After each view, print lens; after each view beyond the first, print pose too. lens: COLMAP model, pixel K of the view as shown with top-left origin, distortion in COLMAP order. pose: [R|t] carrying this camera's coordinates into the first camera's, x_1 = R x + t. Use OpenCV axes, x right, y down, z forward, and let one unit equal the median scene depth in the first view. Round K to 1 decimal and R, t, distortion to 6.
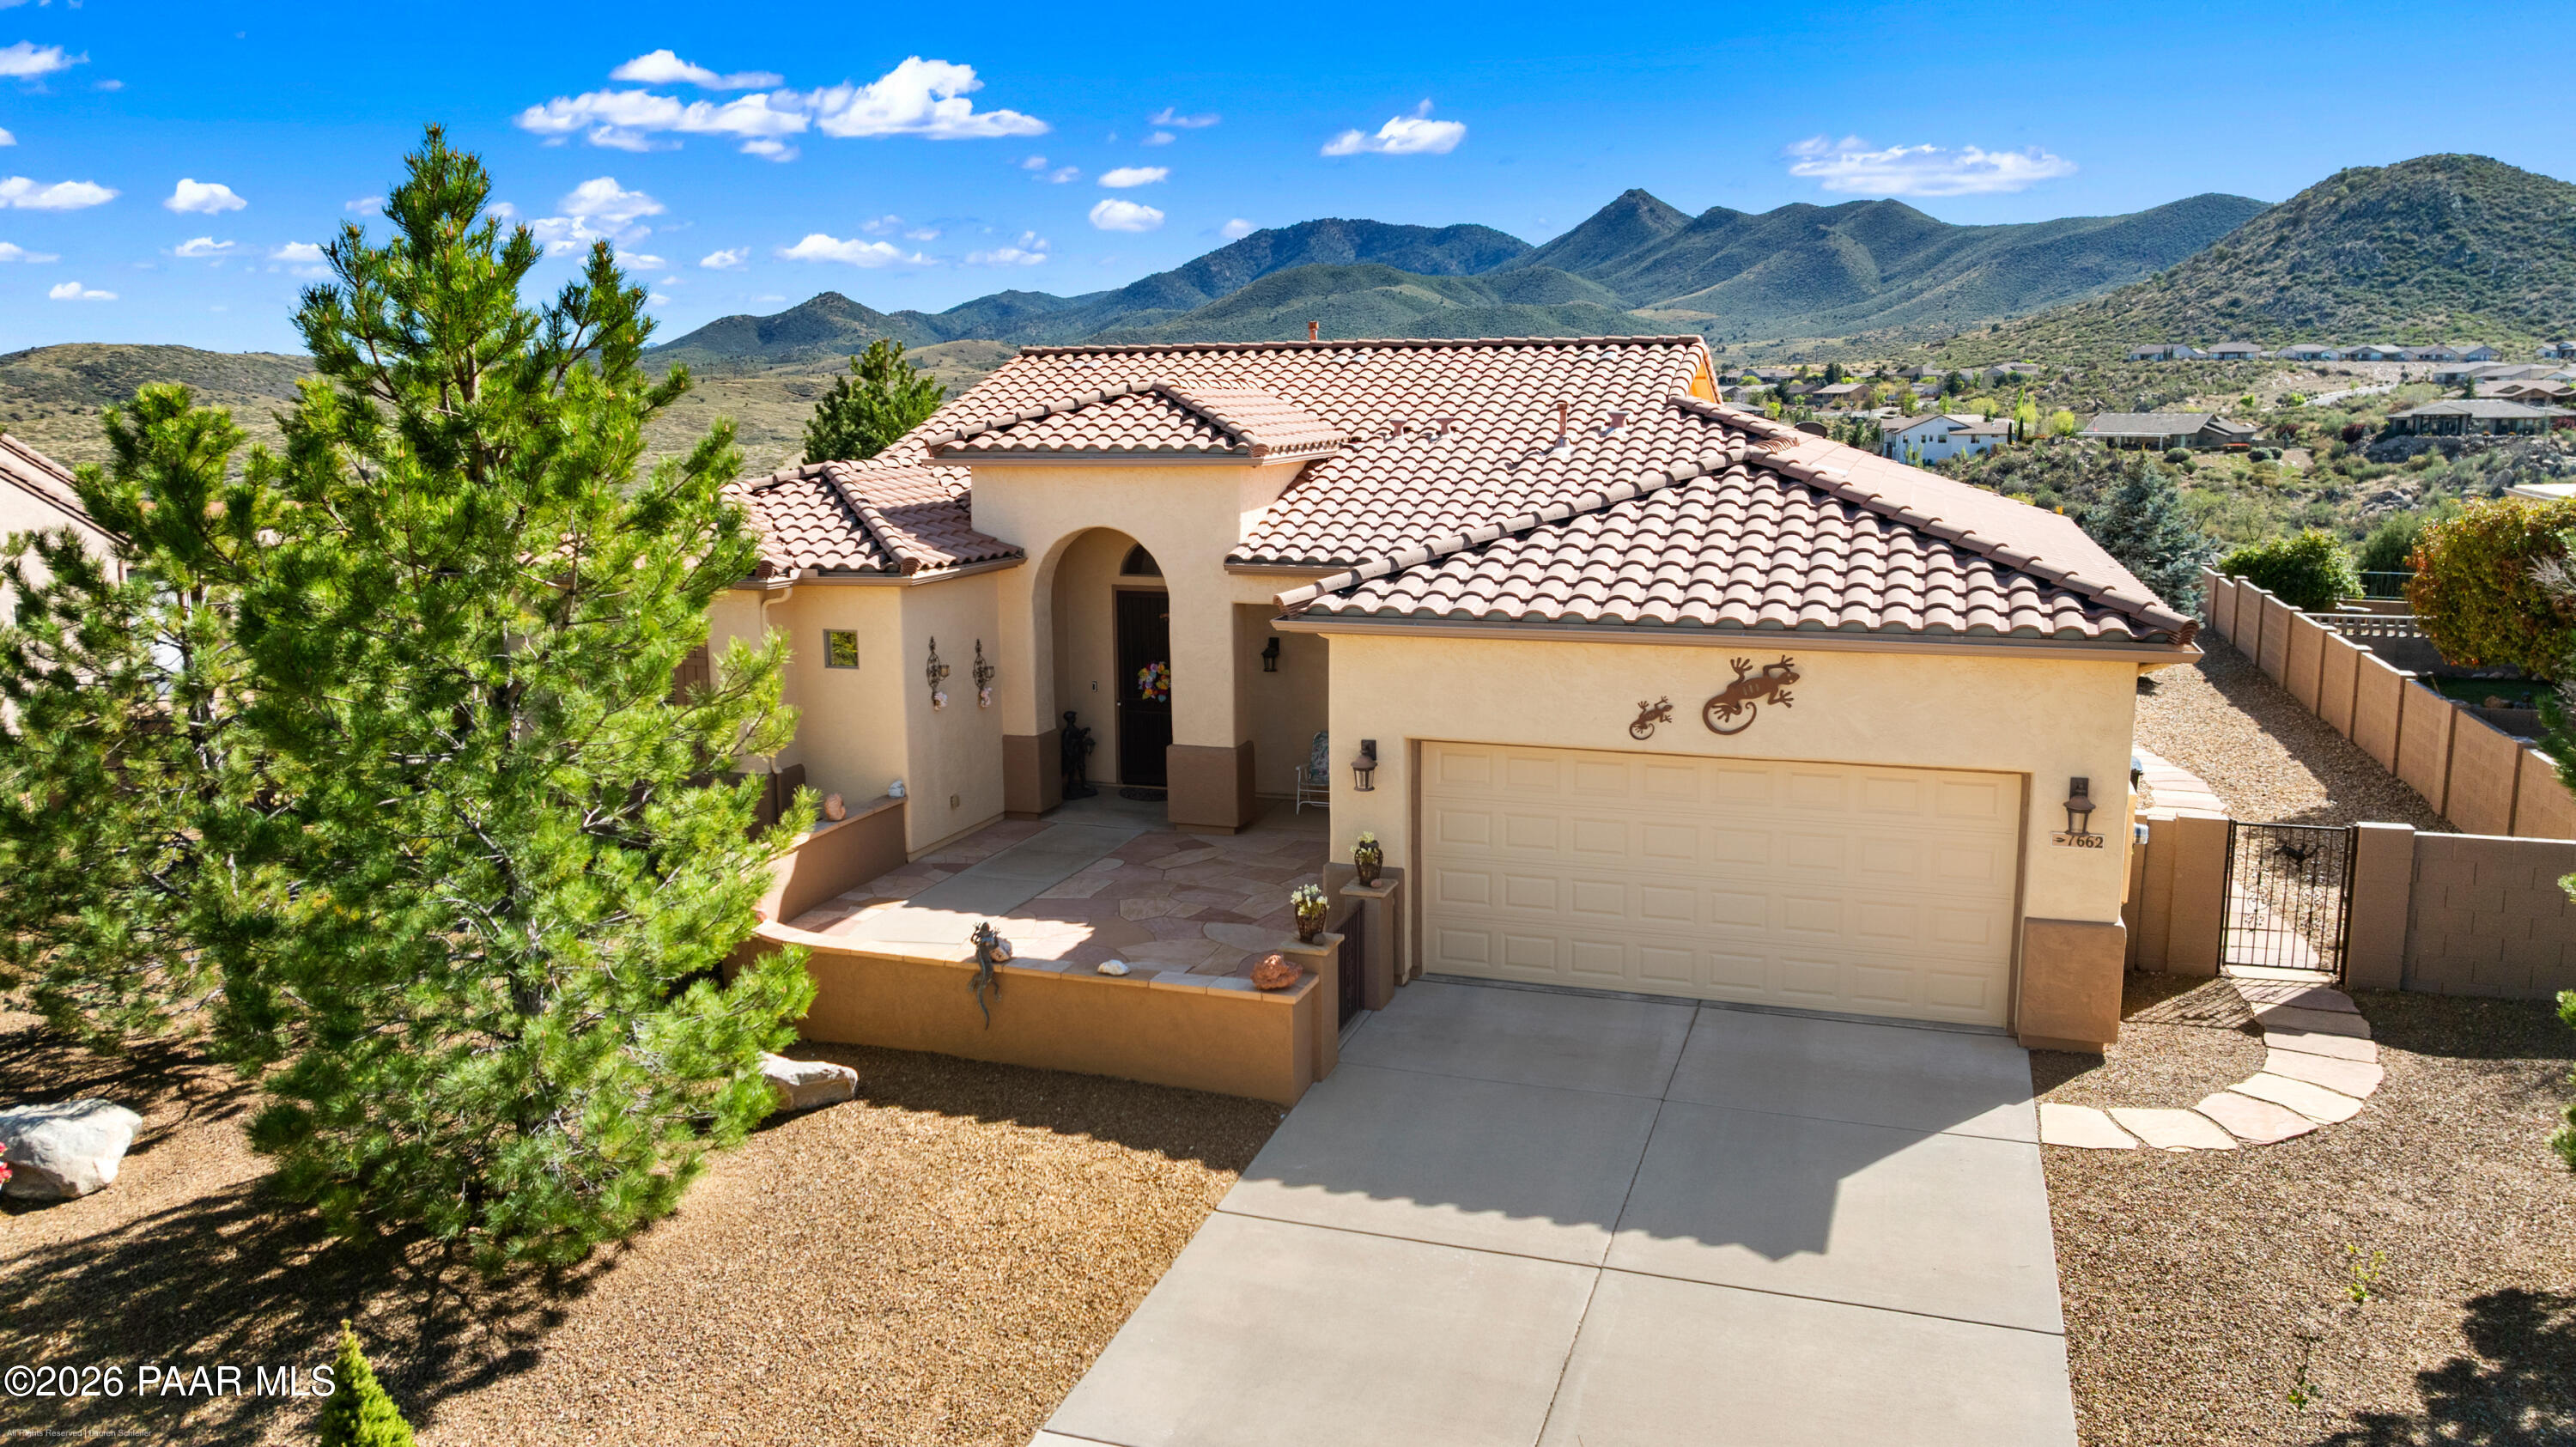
lens RADIAL K [[1843.4, 0, 1280.8], [0, 1843.4, 714.7], [0, 0, 1]] dist [-0.085206, 0.112265]
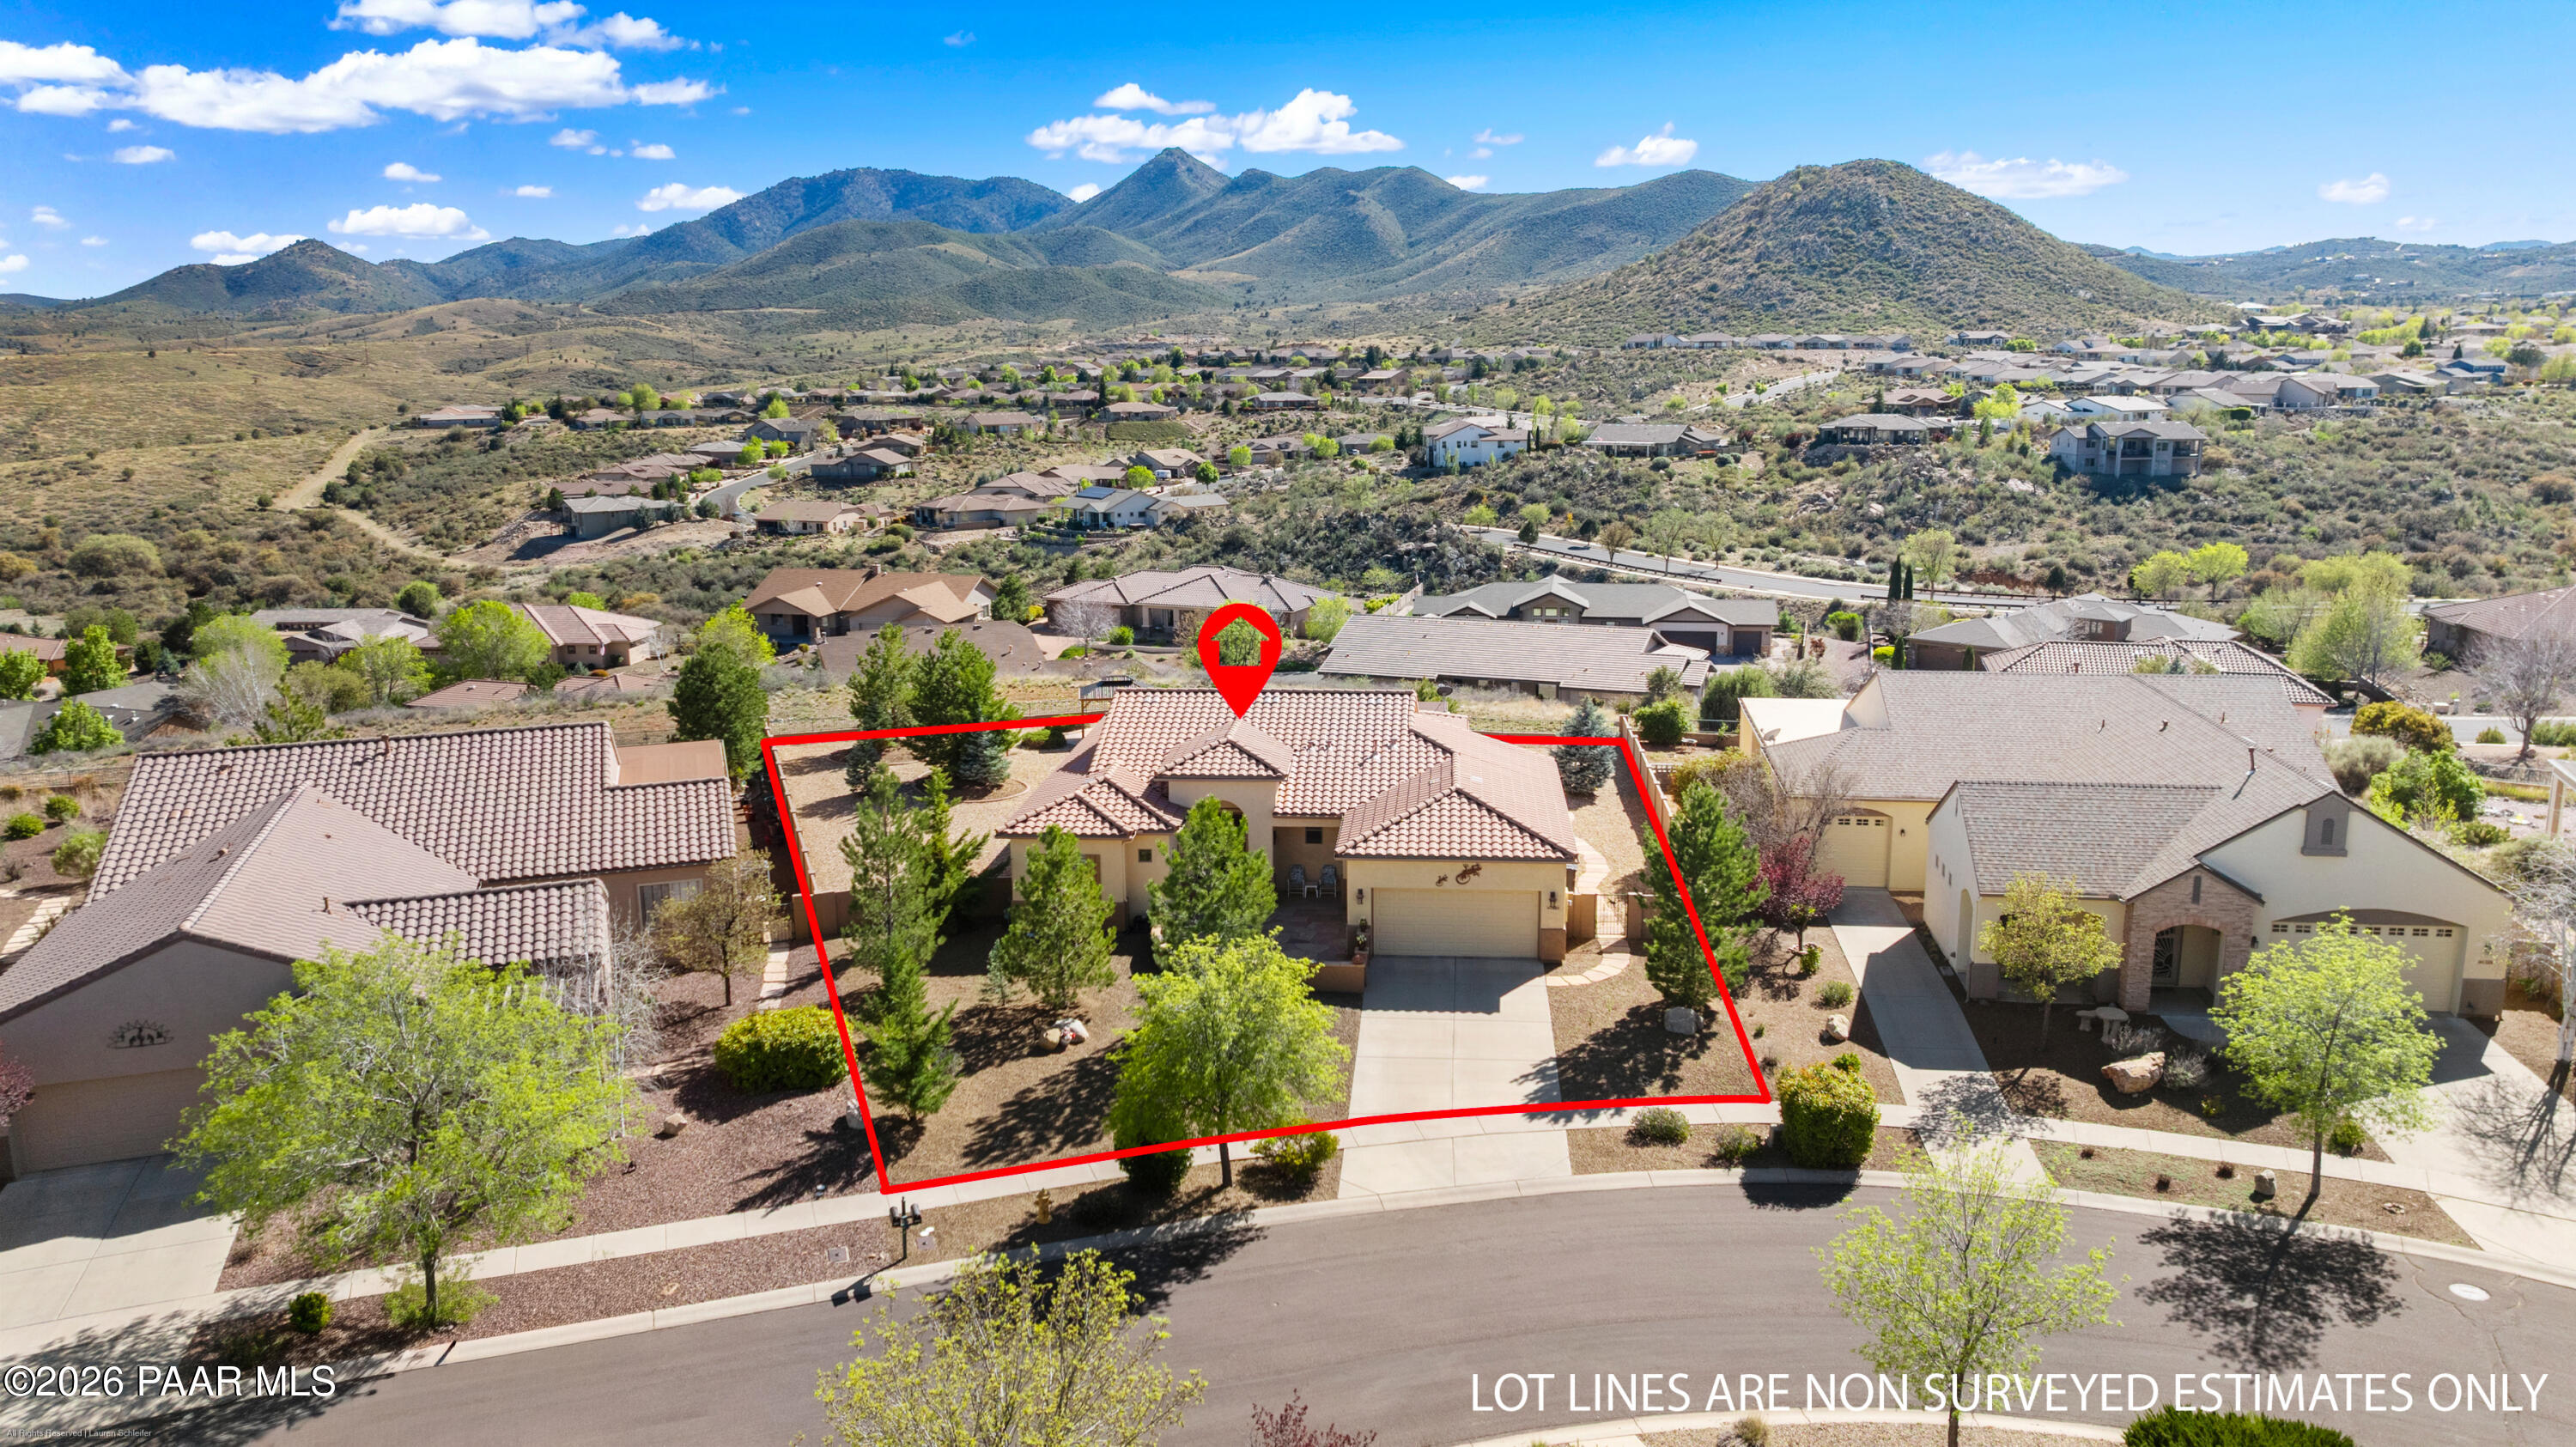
lens RADIAL K [[1803.8, 0, 1295.6], [0, 1803.8, 718.6], [0, 0, 1]] dist [-0.014221, -0.001266]
pose [[0.968807, -0.047267, 0.243266, -0.914257], [0.041016, 0.998687, 0.030698, -0.430795], [-0.244397, -0.019762, 0.969474, -2.340187]]
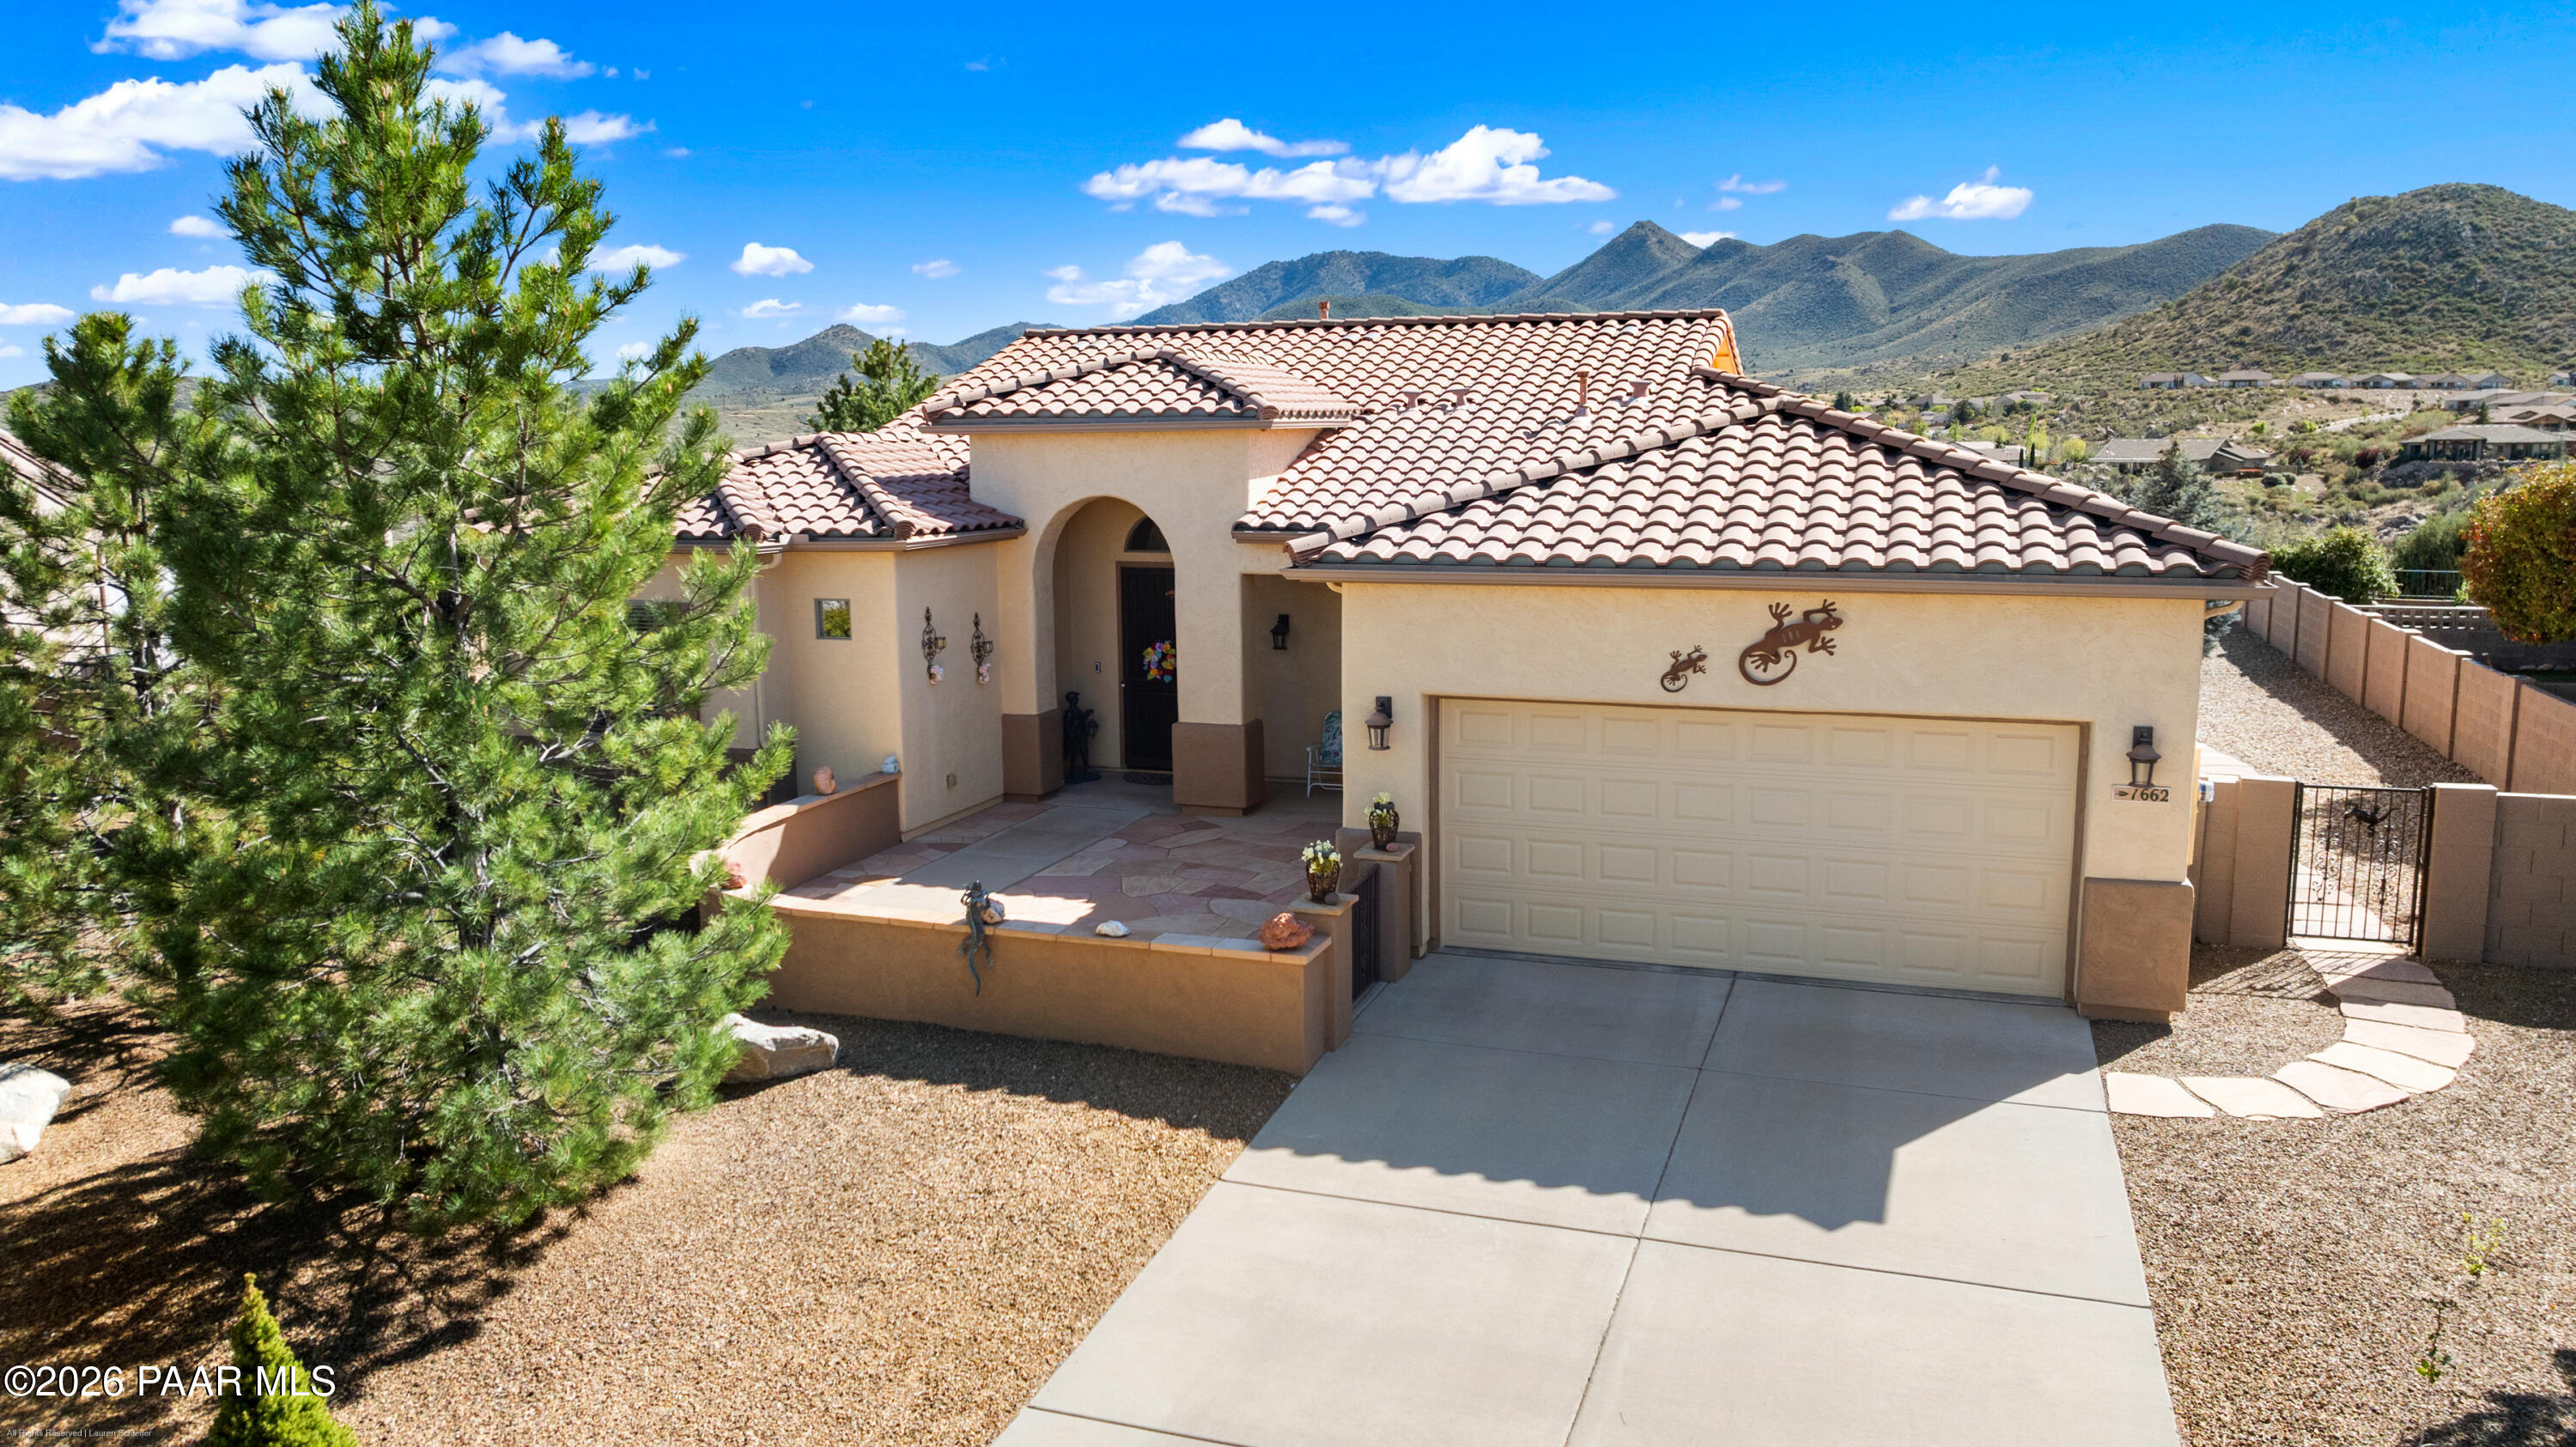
lens RADIAL K [[1843.4, 0, 1280.8], [0, 1843.4, 714.7], [0, 0, 1]] dist [-0.085206, 0.112265]
pose [[0.999984, -0.000377, -0.005607, 0.000079], [0.000284, 0.999864, -0.016496, 0.040040], [0.005612, 0.016494, 0.999848, 0.055785]]
